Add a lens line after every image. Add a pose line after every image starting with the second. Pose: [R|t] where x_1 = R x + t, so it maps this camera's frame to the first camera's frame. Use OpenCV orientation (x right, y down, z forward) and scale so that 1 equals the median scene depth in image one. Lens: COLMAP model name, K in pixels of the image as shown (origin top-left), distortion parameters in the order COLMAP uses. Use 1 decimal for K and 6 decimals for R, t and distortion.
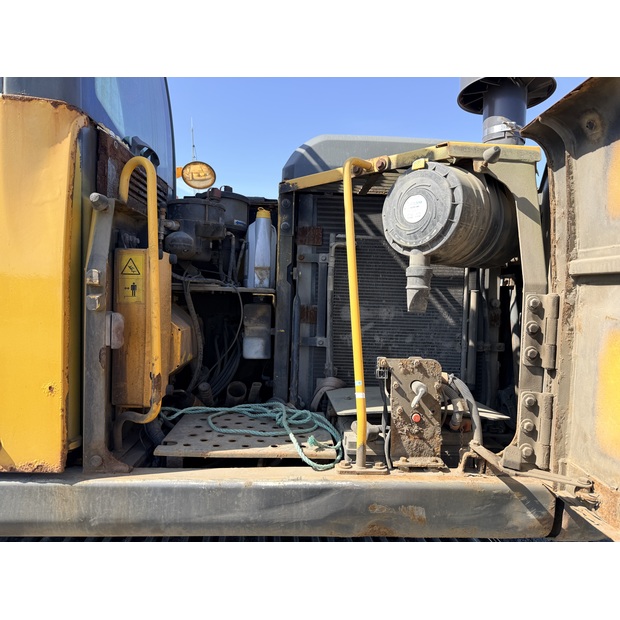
lens RADIAL K [[440.6, 0, 310.4], [0, 440.6, 310.0], [0, 0, 1]] dist [0.030949, -0.017611]
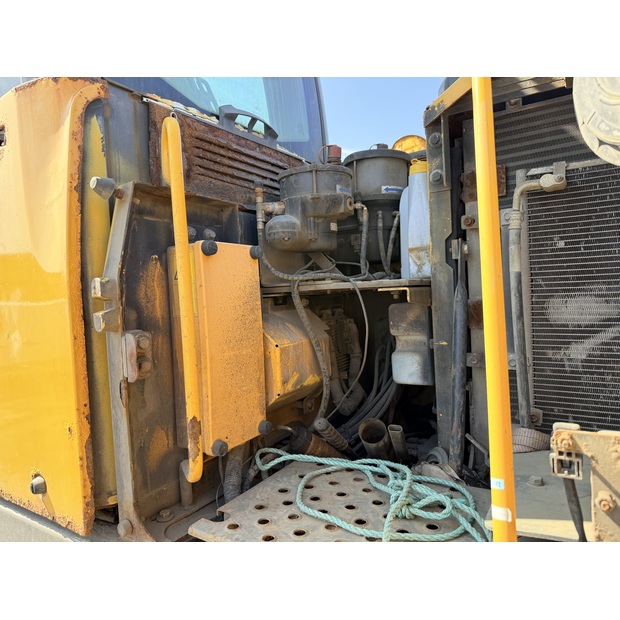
lens RADIAL K [[440.6, 0, 308.8], [0, 440.6, 308.3], [0, 0, 1]] dist [0.030949, -0.017611]
pose [[0.808399, -0.050646, -0.586452, 0.171056], [0.056299, 0.998377, -0.008613, -0.008906], [0.585936, -0.026054, 0.809938, 0.412617]]
